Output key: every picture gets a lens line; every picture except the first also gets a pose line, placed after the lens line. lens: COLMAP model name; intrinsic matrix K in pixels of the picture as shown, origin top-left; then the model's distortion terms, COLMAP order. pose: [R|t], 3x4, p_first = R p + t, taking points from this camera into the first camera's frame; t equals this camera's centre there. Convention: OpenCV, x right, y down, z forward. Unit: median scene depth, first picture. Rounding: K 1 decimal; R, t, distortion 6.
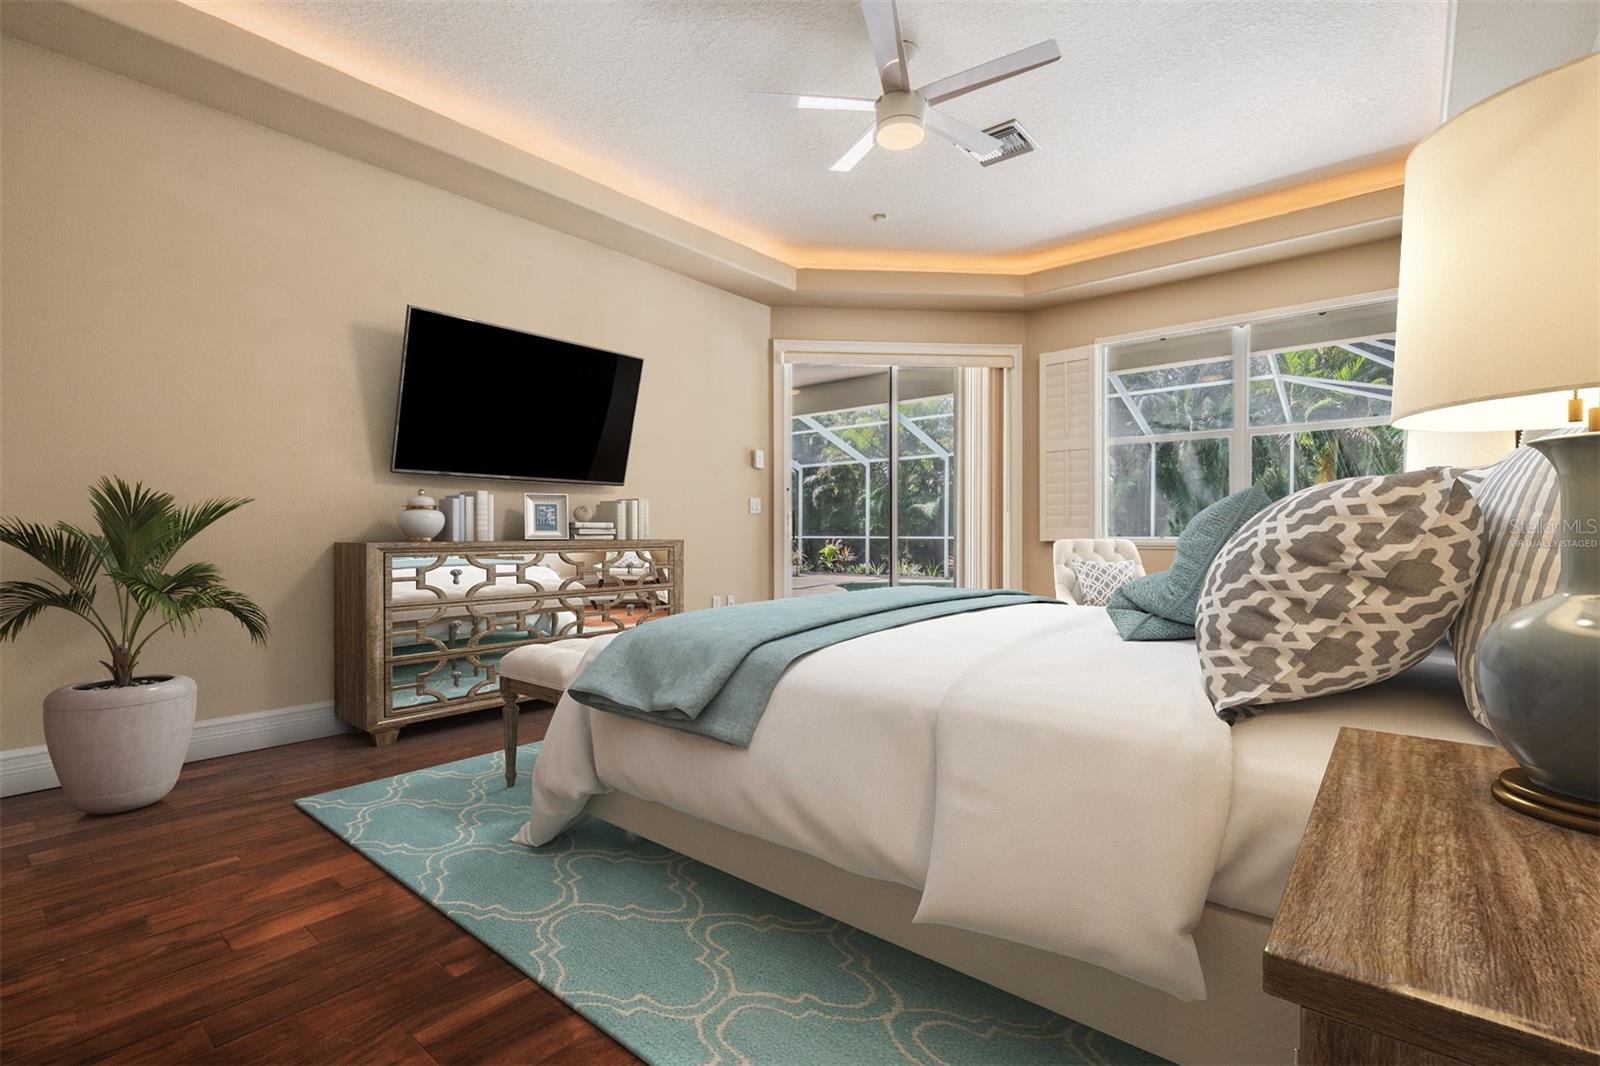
lens RADIAL K [[702.4, 0, 800.0], [0, 702.4, 533.0], [0, 0, 1]] dist [0.027979, 0.000231]
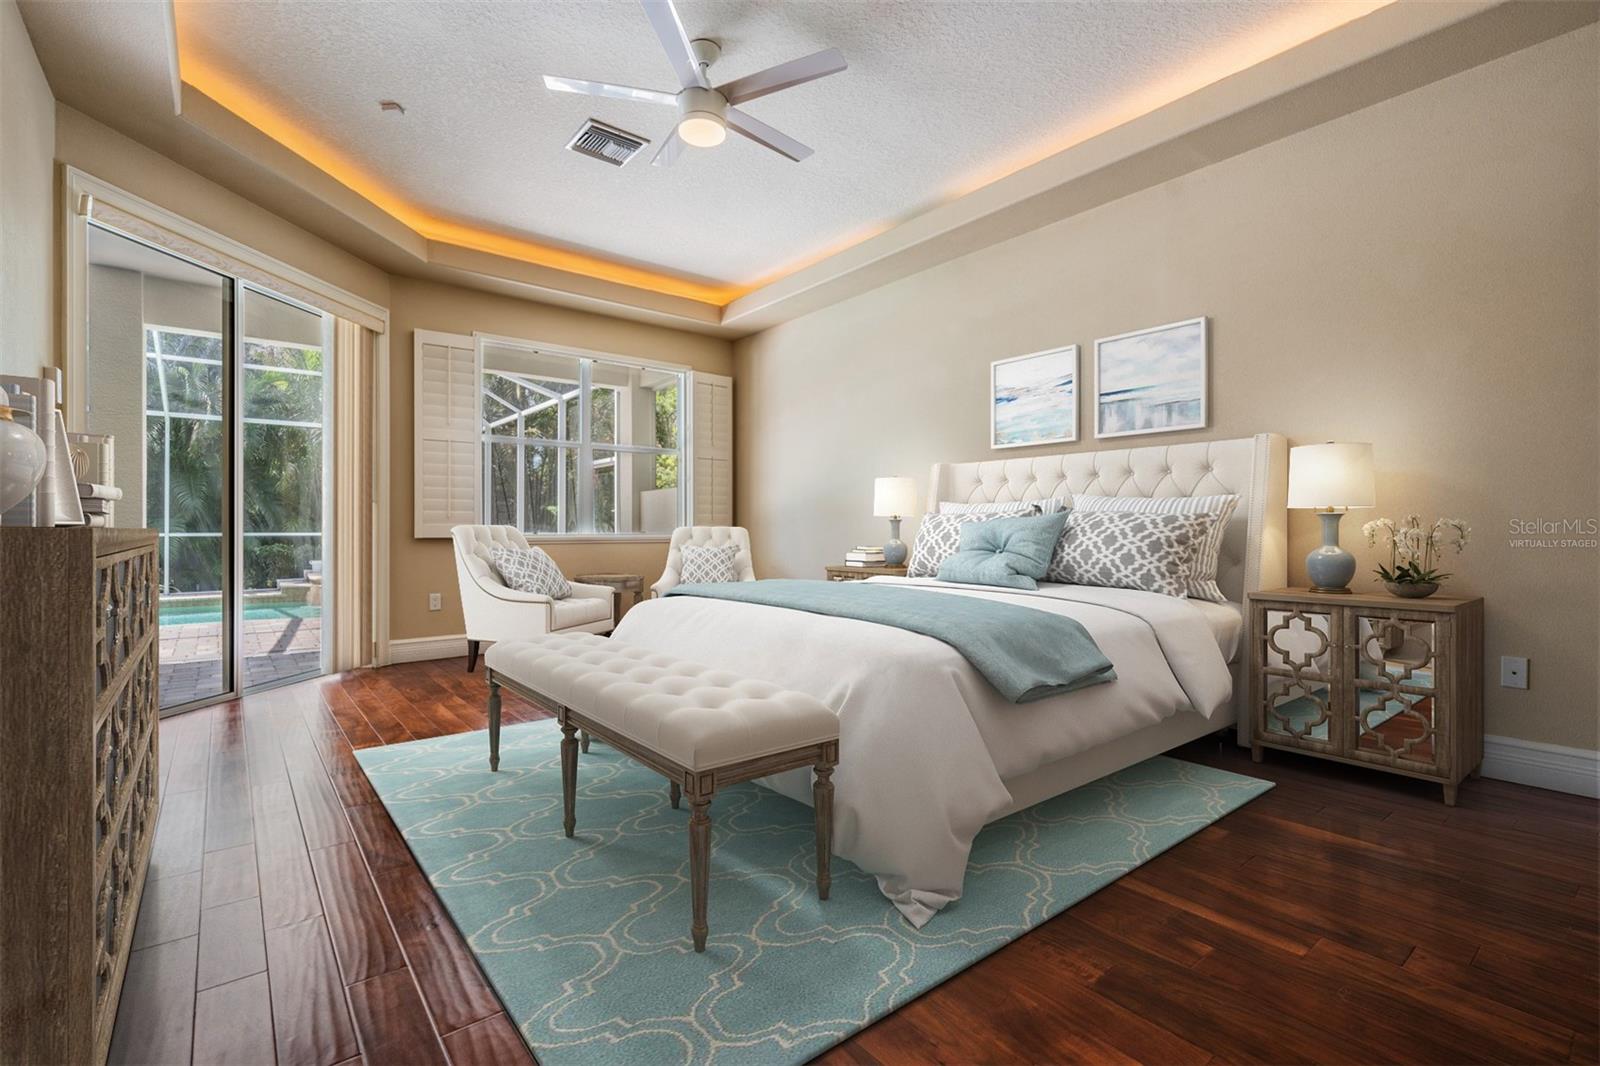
lens RADIAL K [[729.8, 0, 800.4], [0, 729.8, 524.9], [0, 0, 1]] dist [0.000234, 0.001006]
pose [[0.203040, 0.007370, 0.979143, -0.488058], [-0.005877, 0.999963, -0.006309, -0.001374], [-0.979153, -0.004473, 0.203076, 0.353741]]
